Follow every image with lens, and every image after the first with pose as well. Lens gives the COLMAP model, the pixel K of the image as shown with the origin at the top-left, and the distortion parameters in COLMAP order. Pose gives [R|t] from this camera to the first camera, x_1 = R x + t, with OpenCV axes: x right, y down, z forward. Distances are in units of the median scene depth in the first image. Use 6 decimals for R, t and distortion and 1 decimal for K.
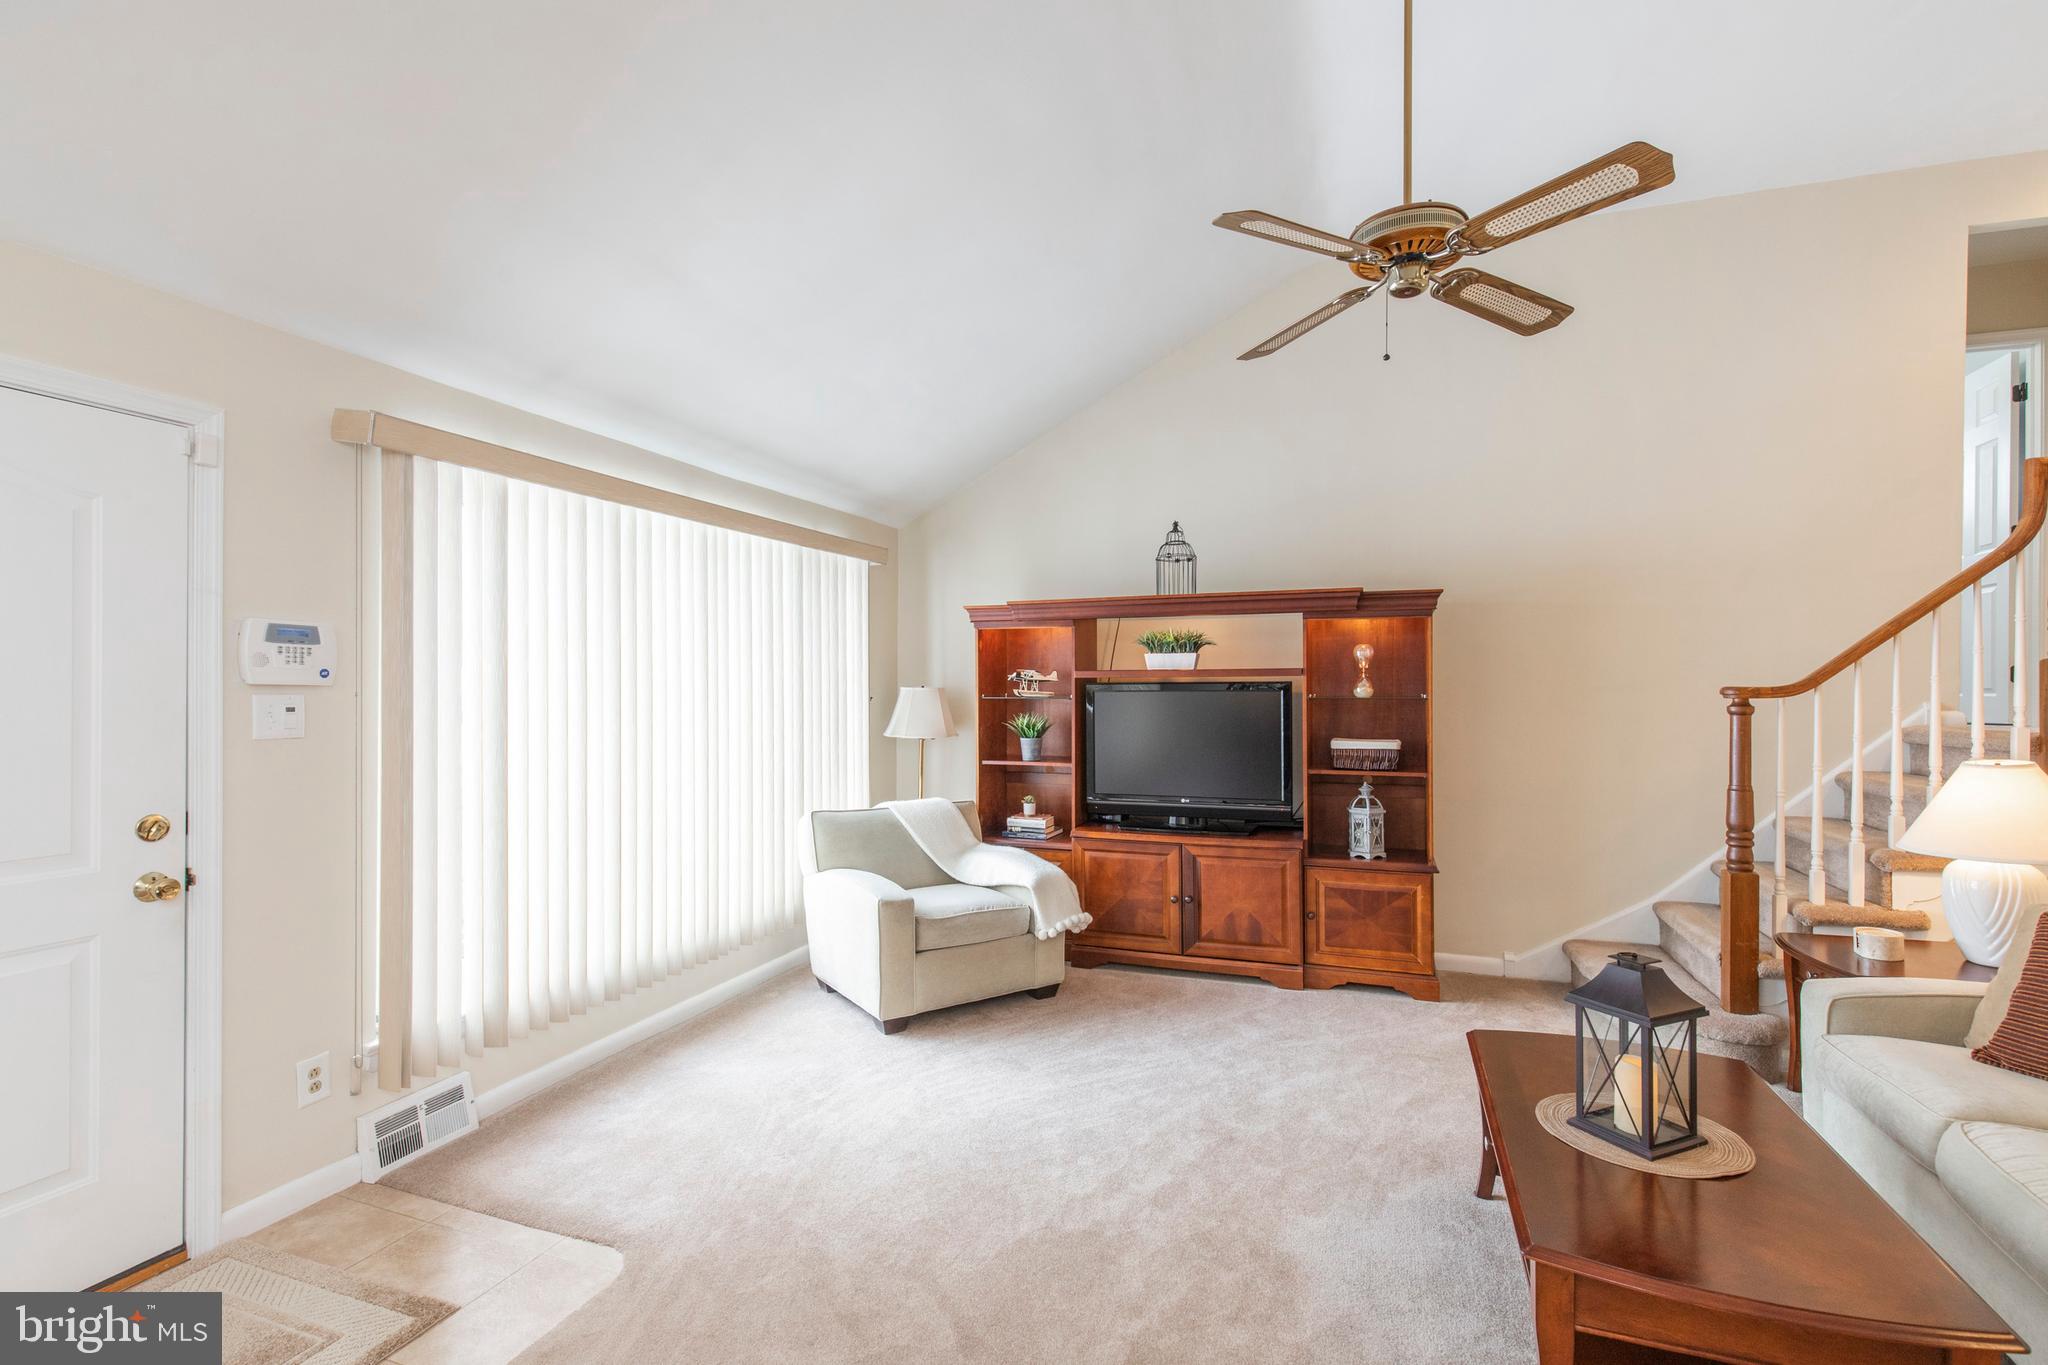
lens RADIAL K [[929.3, 0, 1019.3], [0, 929.3, 690.9], [0, 0, 1]] dist [0.009150, -0.003294]
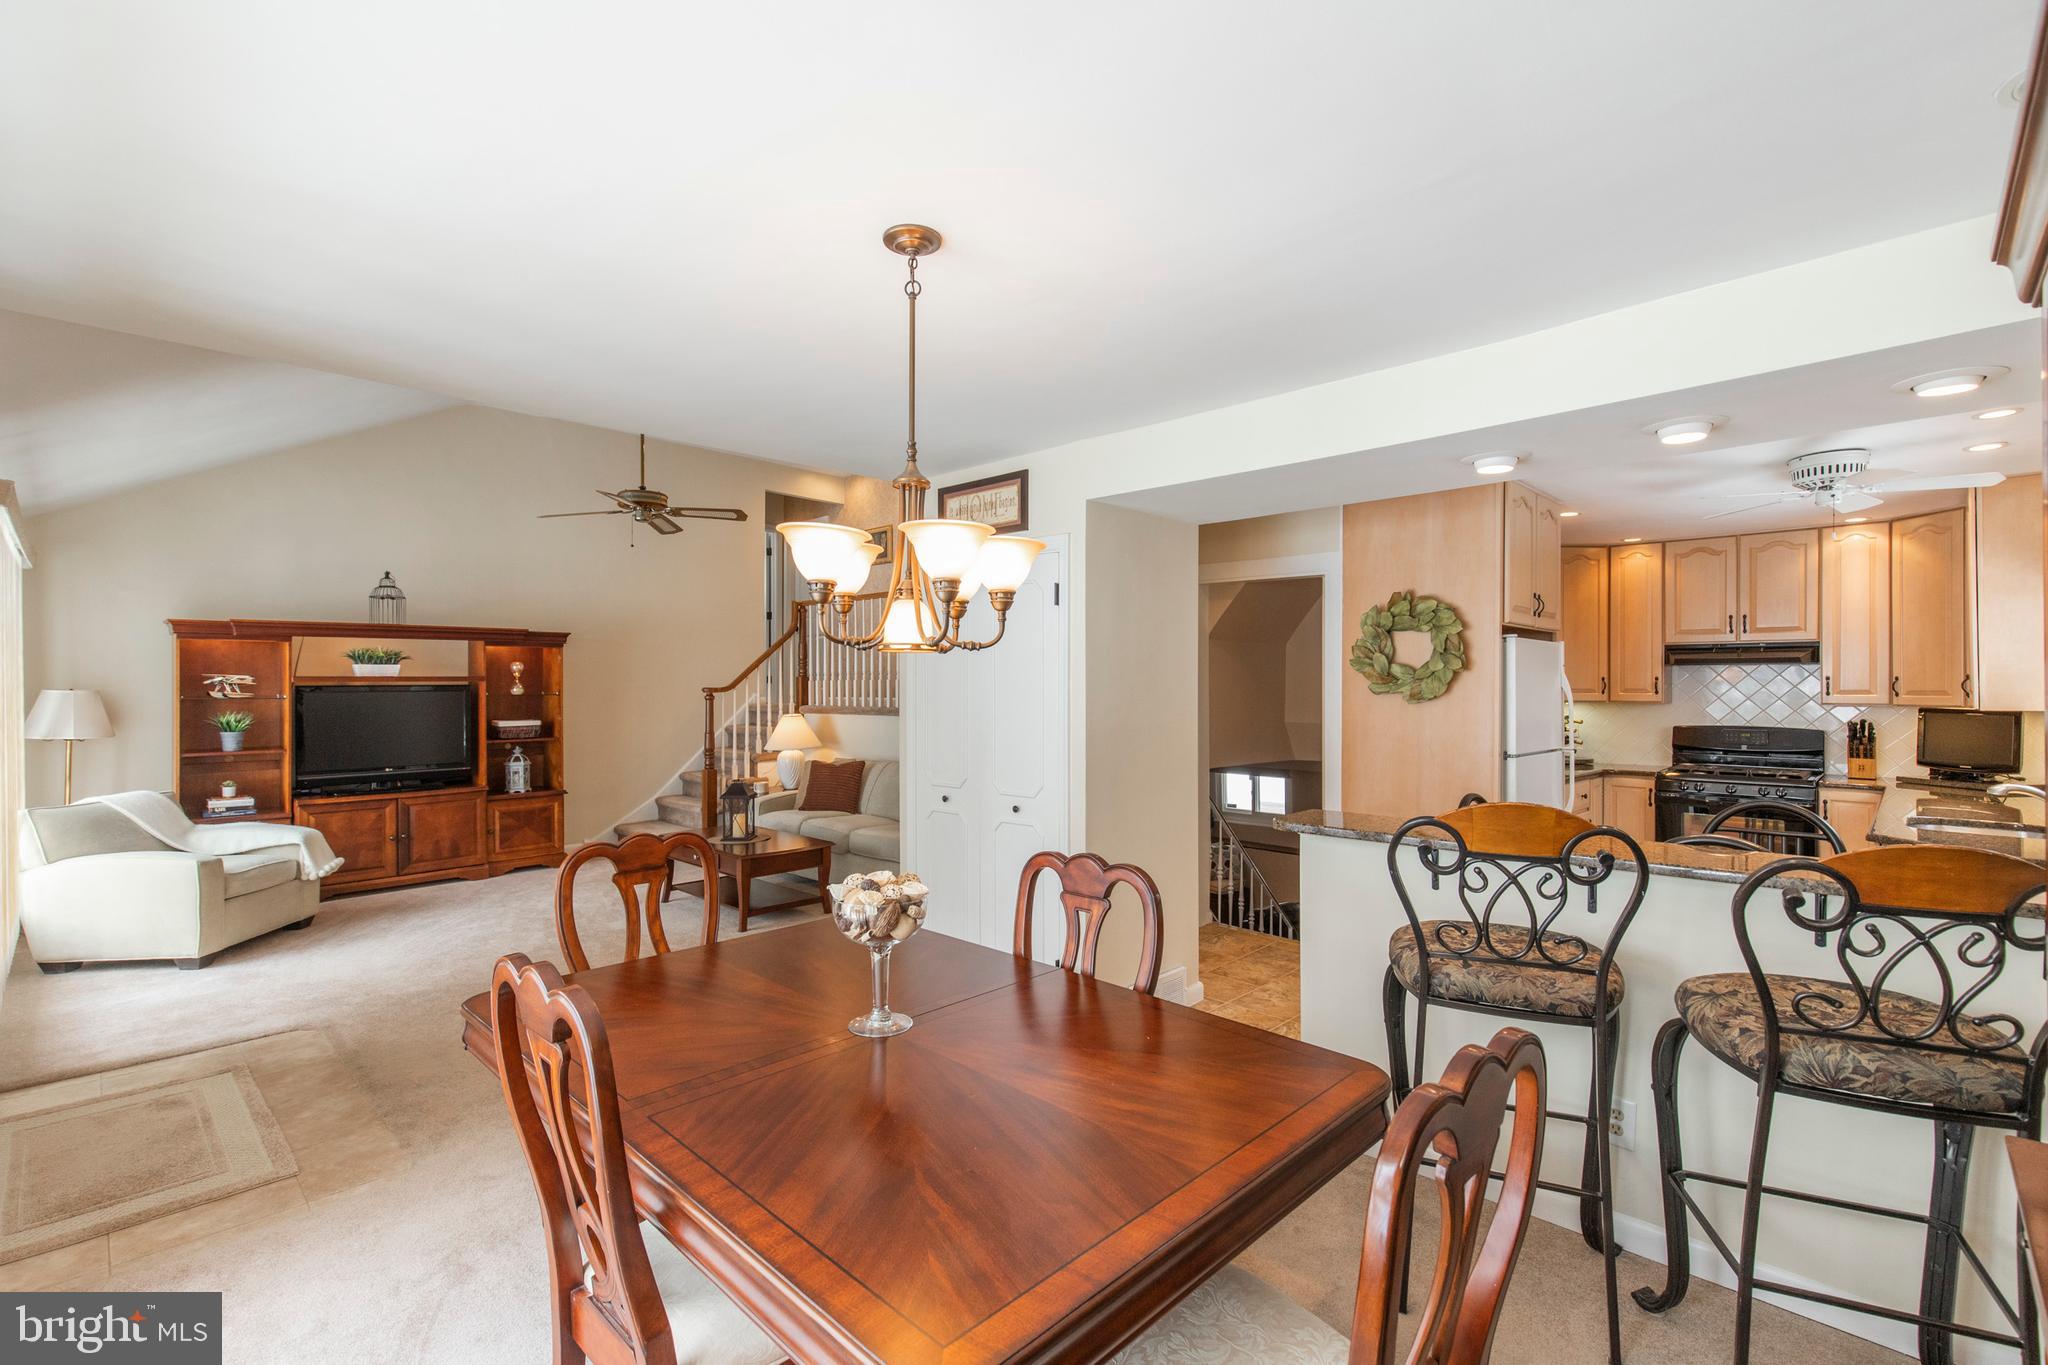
lens RADIAL K [[929.3, 0, 1038.9], [0, 929.3, 684.9], [0, 0, 1]] dist [0.009150, -0.003294]
pose [[0.384131, -0.003152, 0.923273, -0.814670], [0.003927, 0.999991, 0.001781, -0.009280], [-0.923270, 0.002942, 0.384140, -0.488983]]
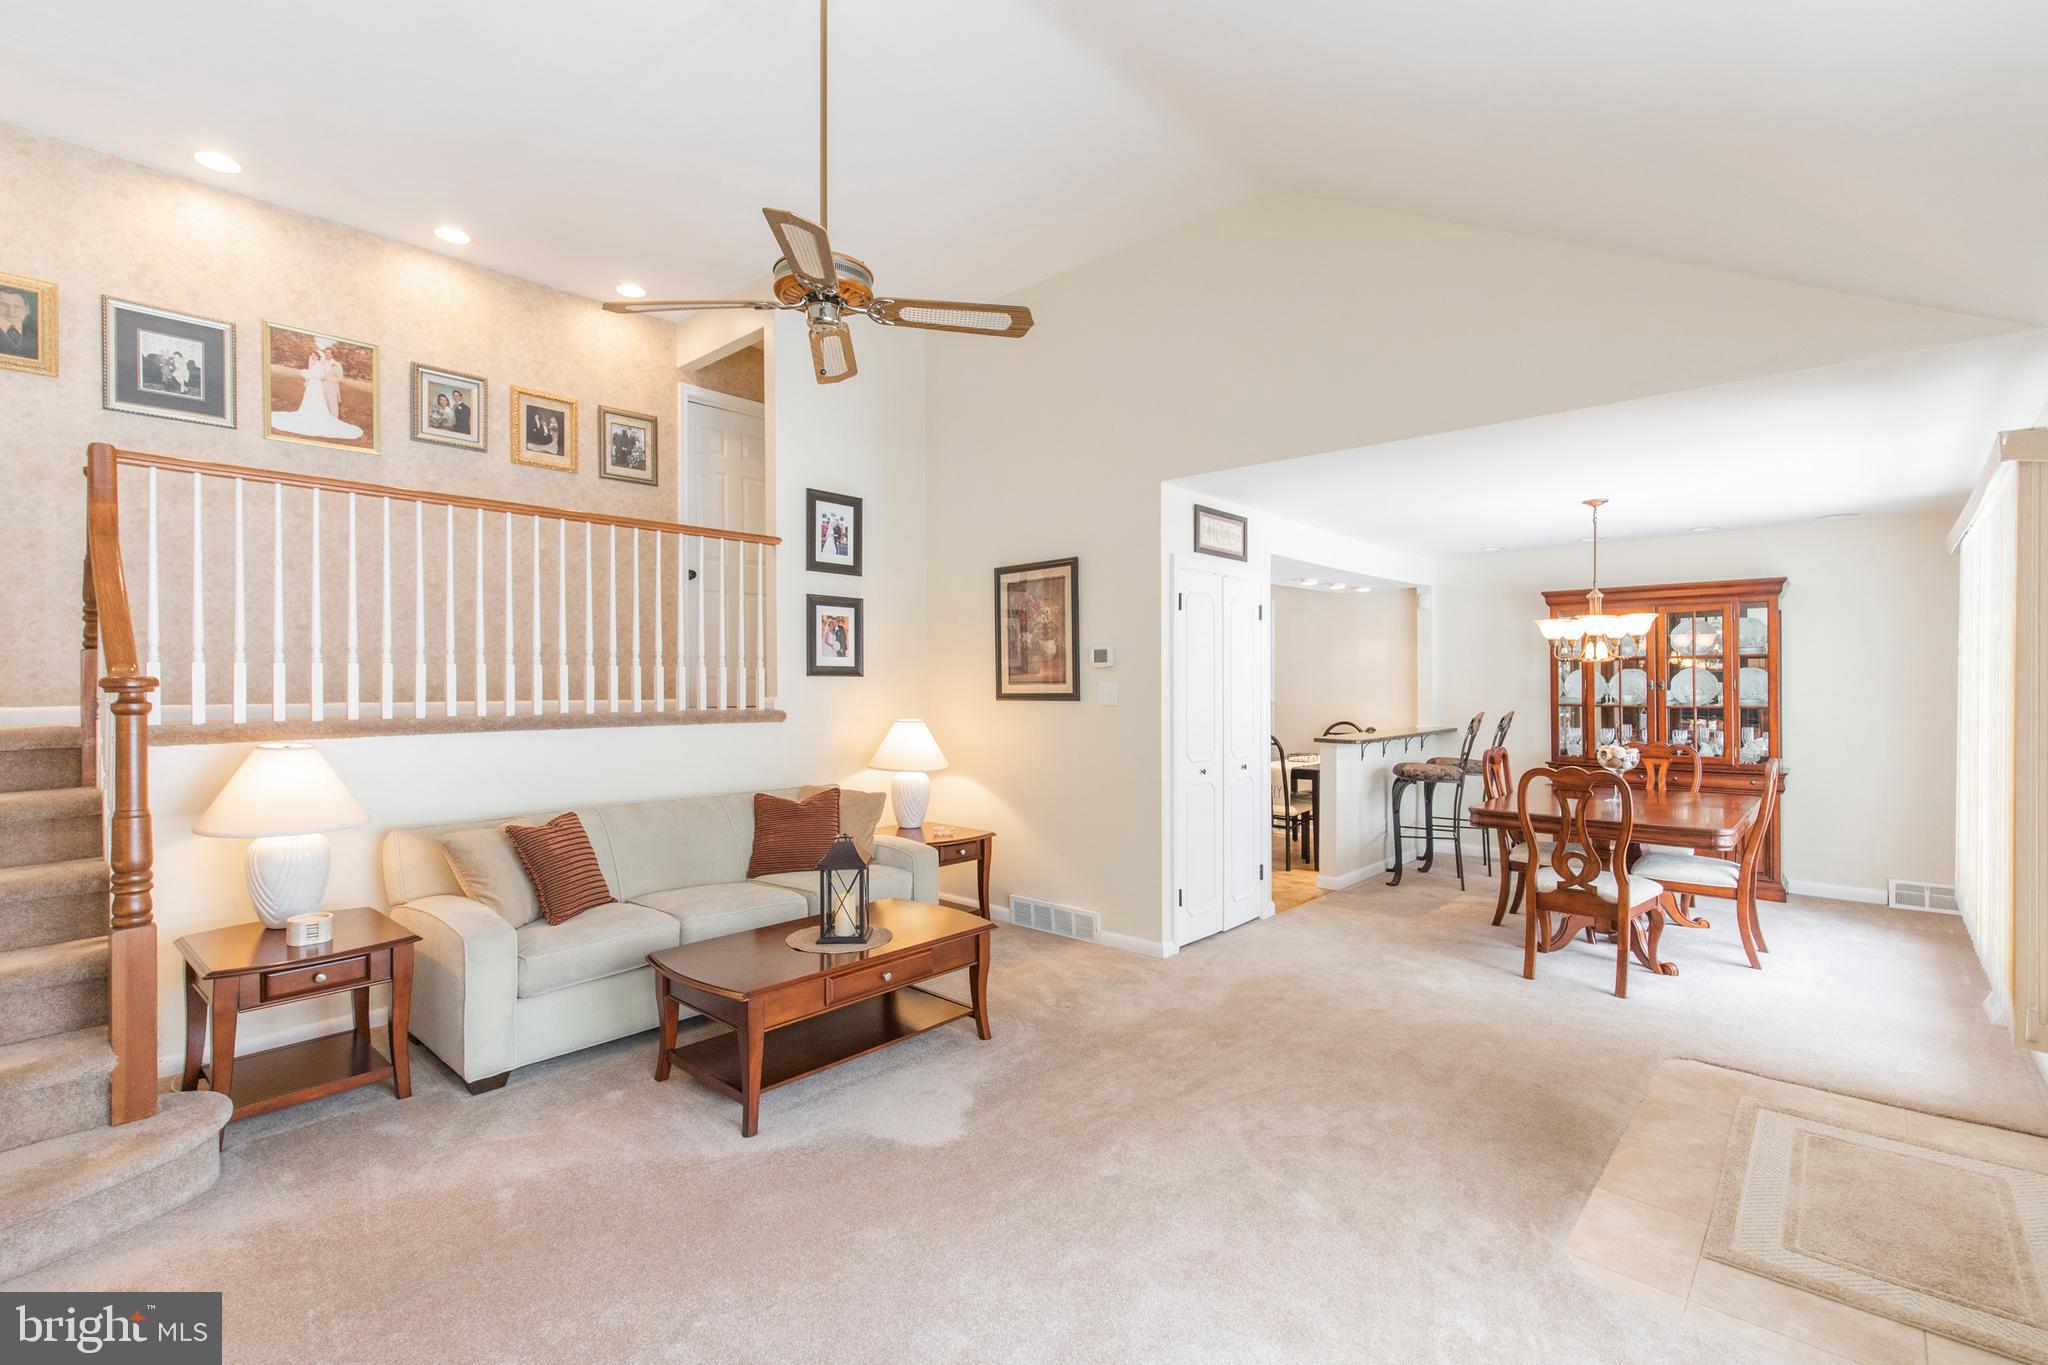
lens RADIAL K [[929.3, 0, 1020.2], [0, 929.3, 688.9], [0, 0, 1]] dist [0.009150, -0.003294]
pose [[-0.930758, 0.001360, 0.365633, -0.121166], [0.005080, 0.999945, 0.009211, 0.001924], [-0.365600, 0.010431, -0.930713, 1.250109]]
